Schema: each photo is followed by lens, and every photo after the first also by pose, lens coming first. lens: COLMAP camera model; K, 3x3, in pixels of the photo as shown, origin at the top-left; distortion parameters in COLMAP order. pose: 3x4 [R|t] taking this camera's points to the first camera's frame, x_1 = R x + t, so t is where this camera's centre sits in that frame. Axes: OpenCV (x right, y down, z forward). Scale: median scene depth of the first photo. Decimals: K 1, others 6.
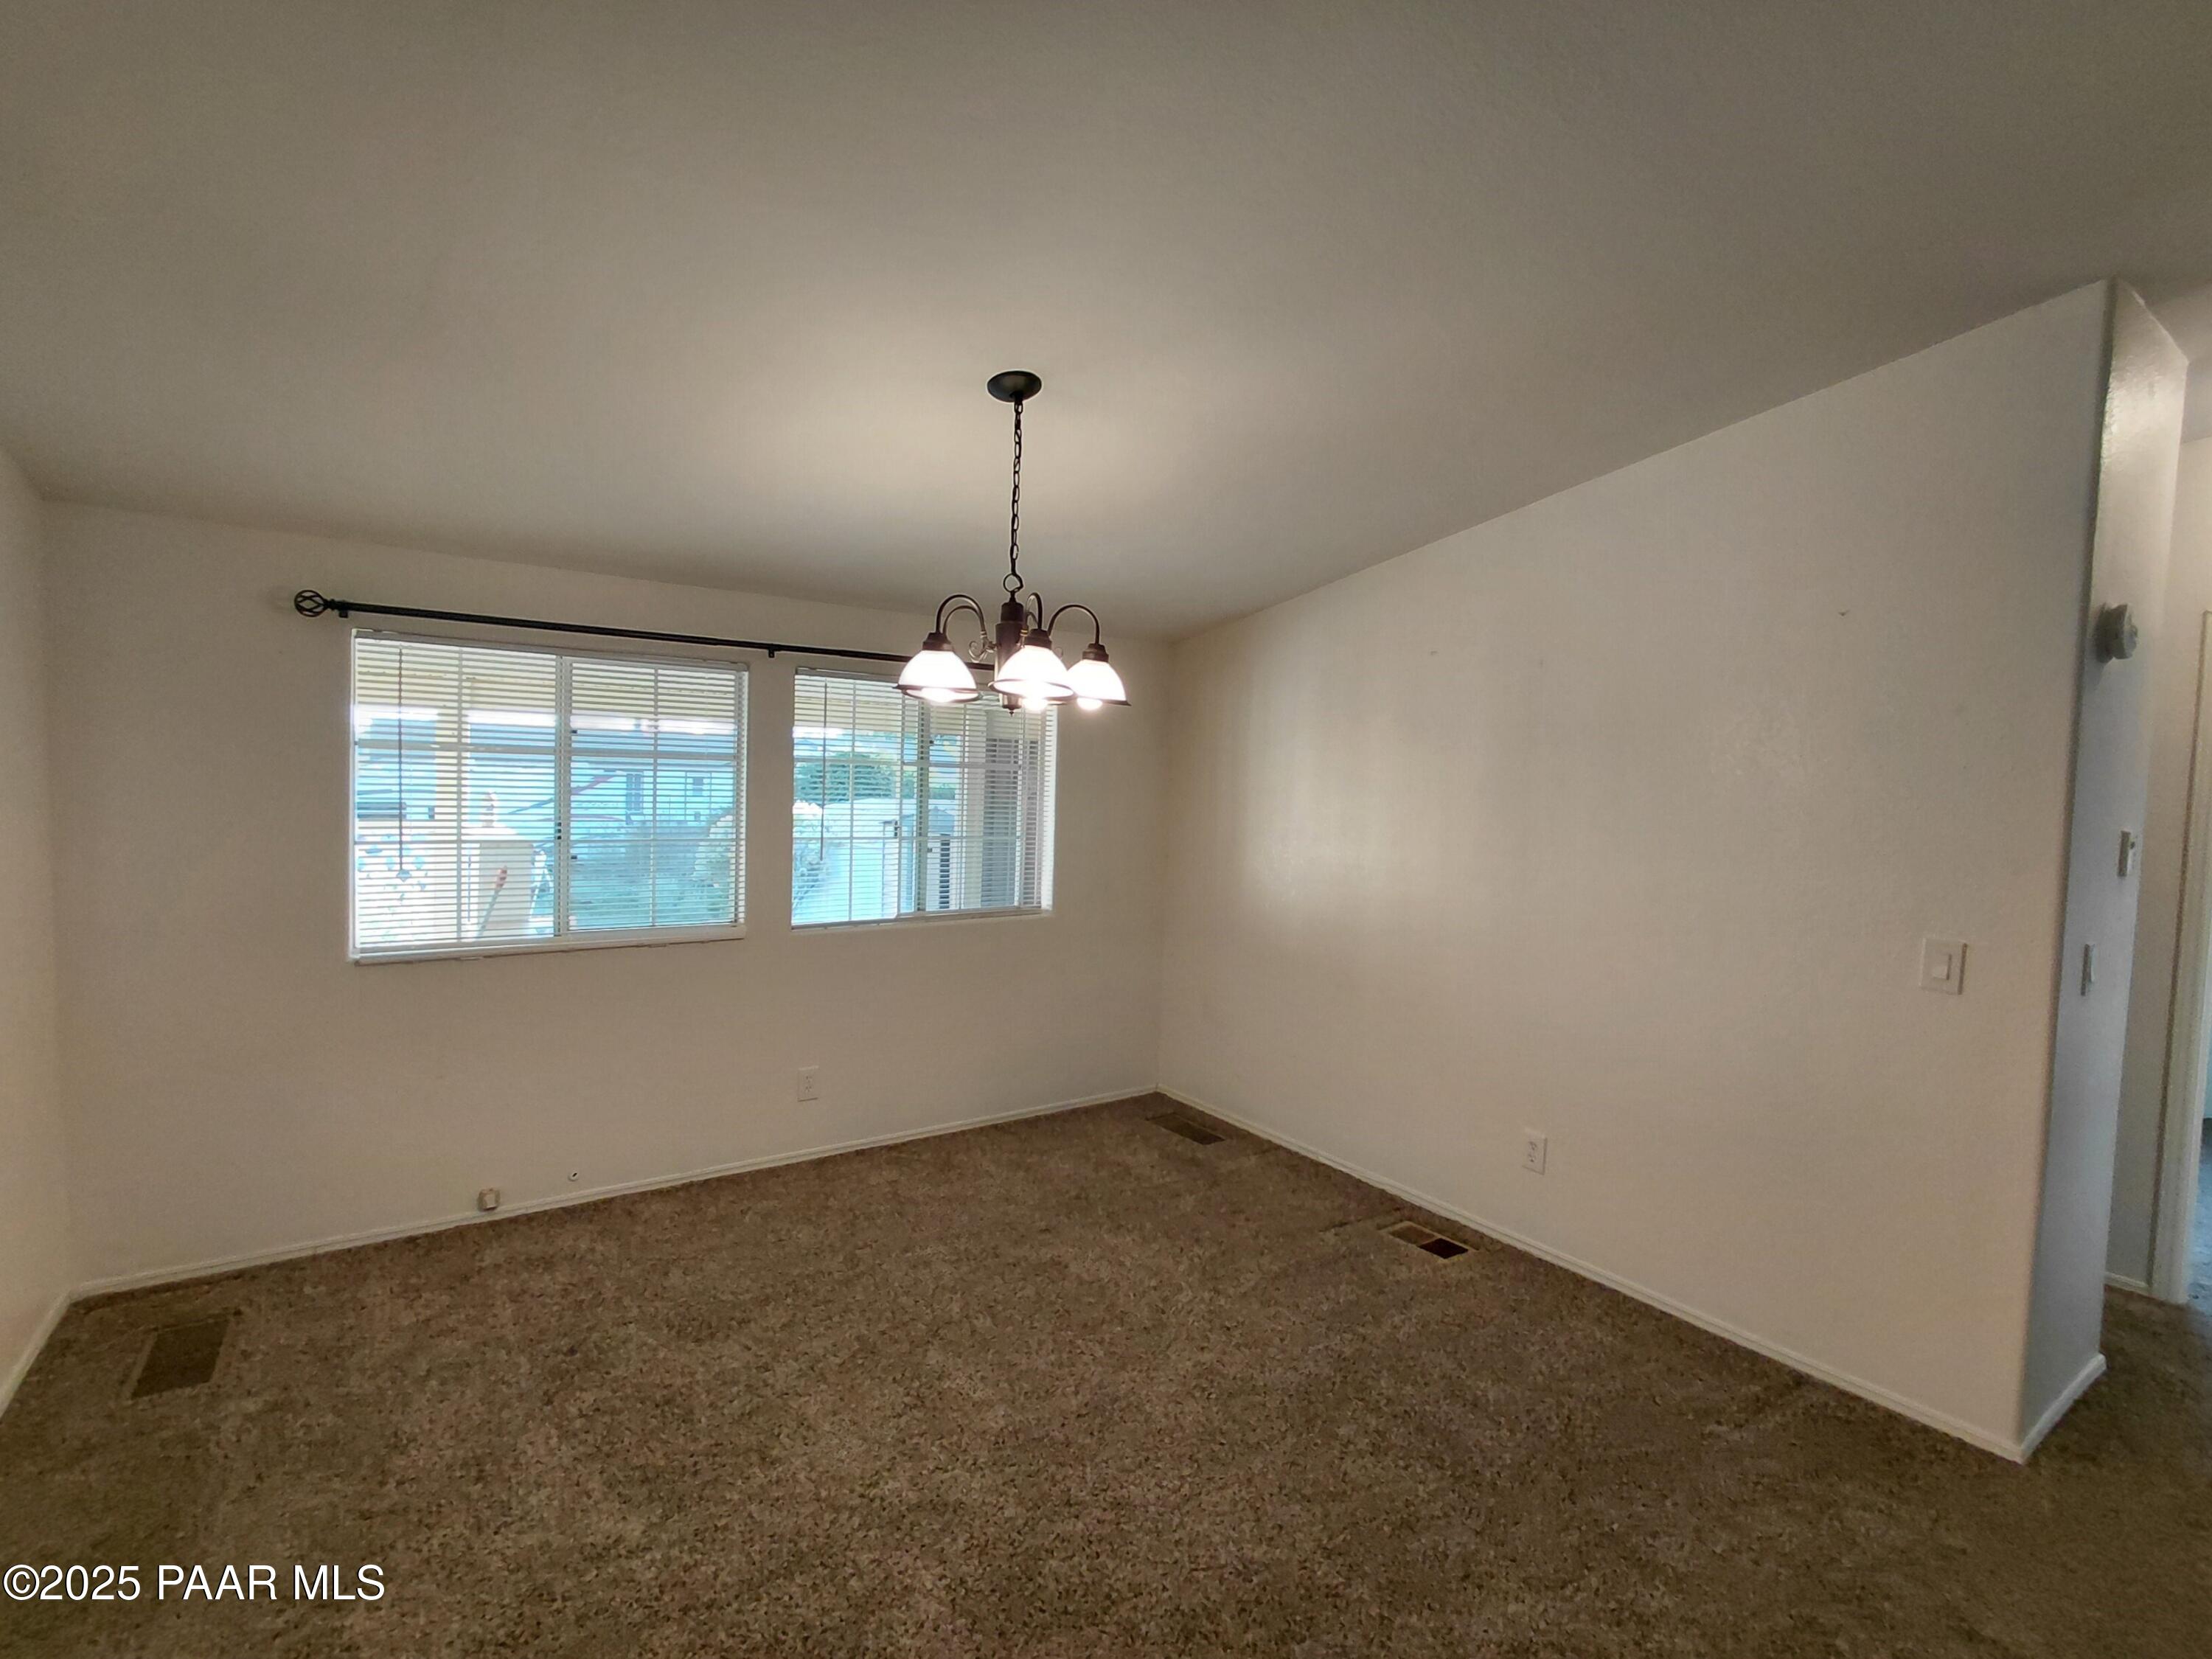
lens RADIAL K [[1011.1, 0, 1106.0], [0, 1011.1, 829.5], [0, 0, 1]] dist [-0.014784, 0.005397]
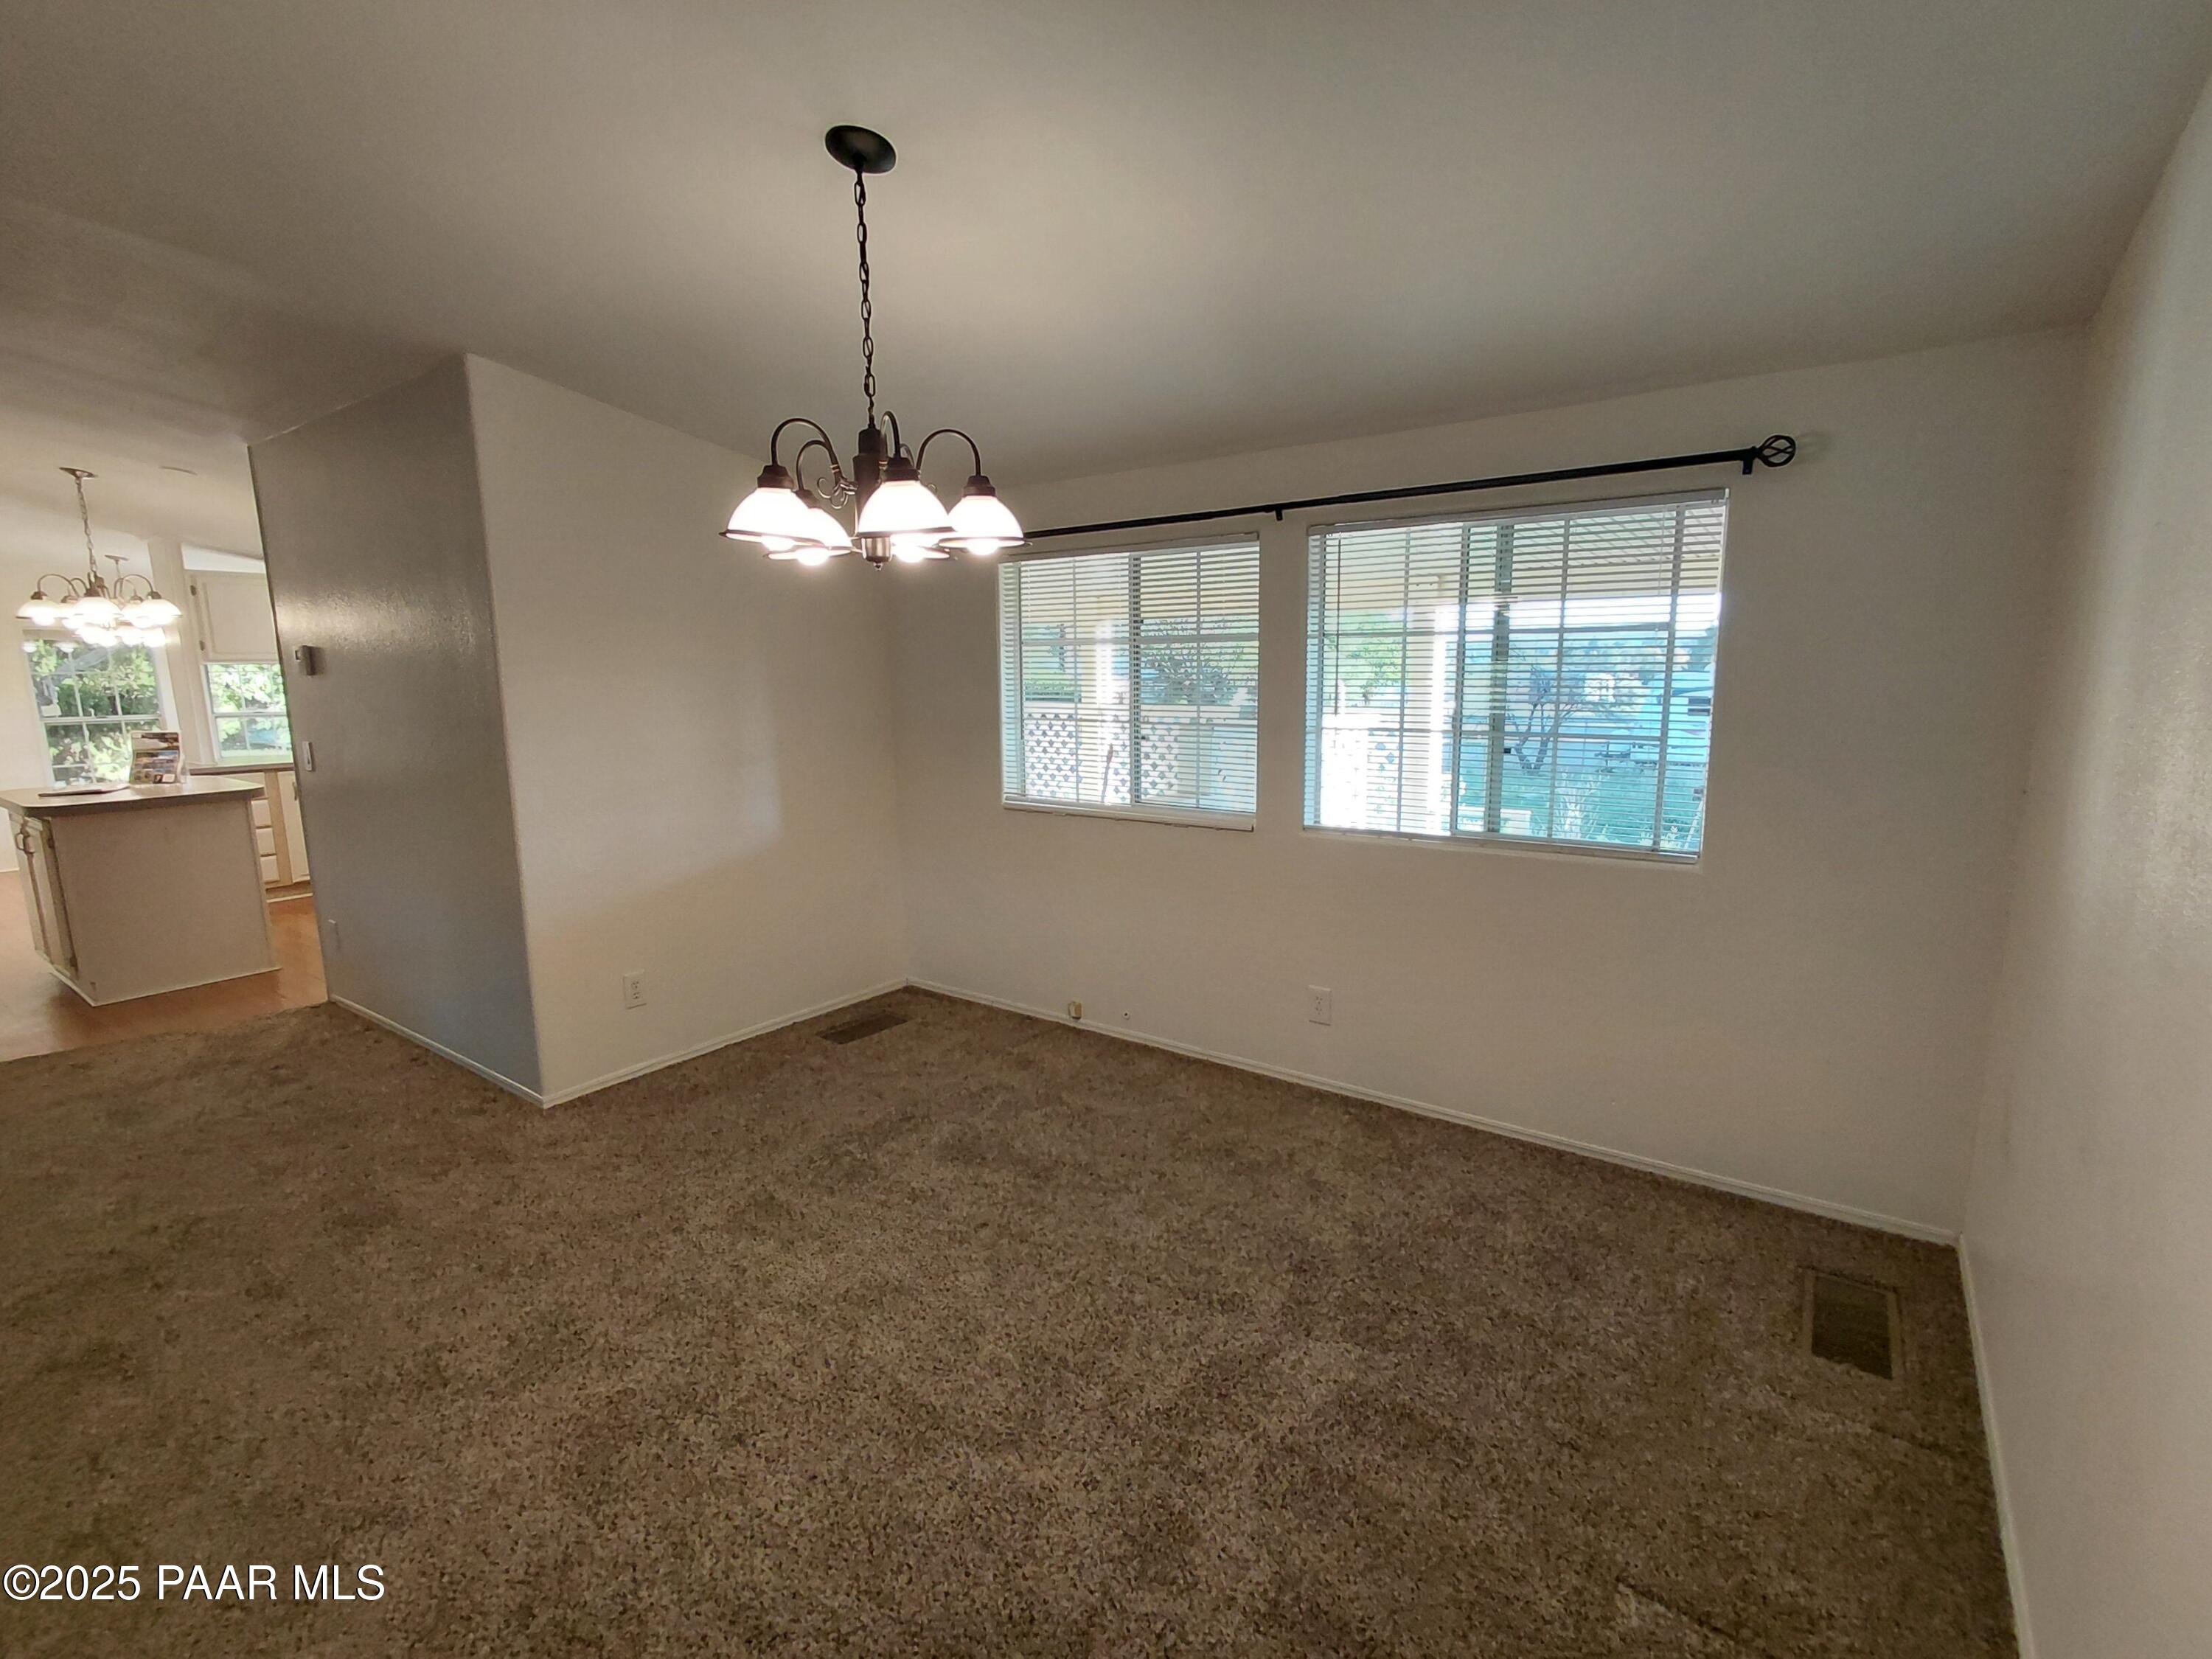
lens RADIAL K [[1011.1, 0, 1106.0], [0, 1011.1, 829.5], [0, 0, 1]] dist [-0.014784, 0.005397]
pose [[0.328516, 0.121734, -0.936620, 0.481013], [-0.028338, 0.992483, 0.119055, -0.001956], [0.944073, -0.012570, 0.329496, 0.561900]]
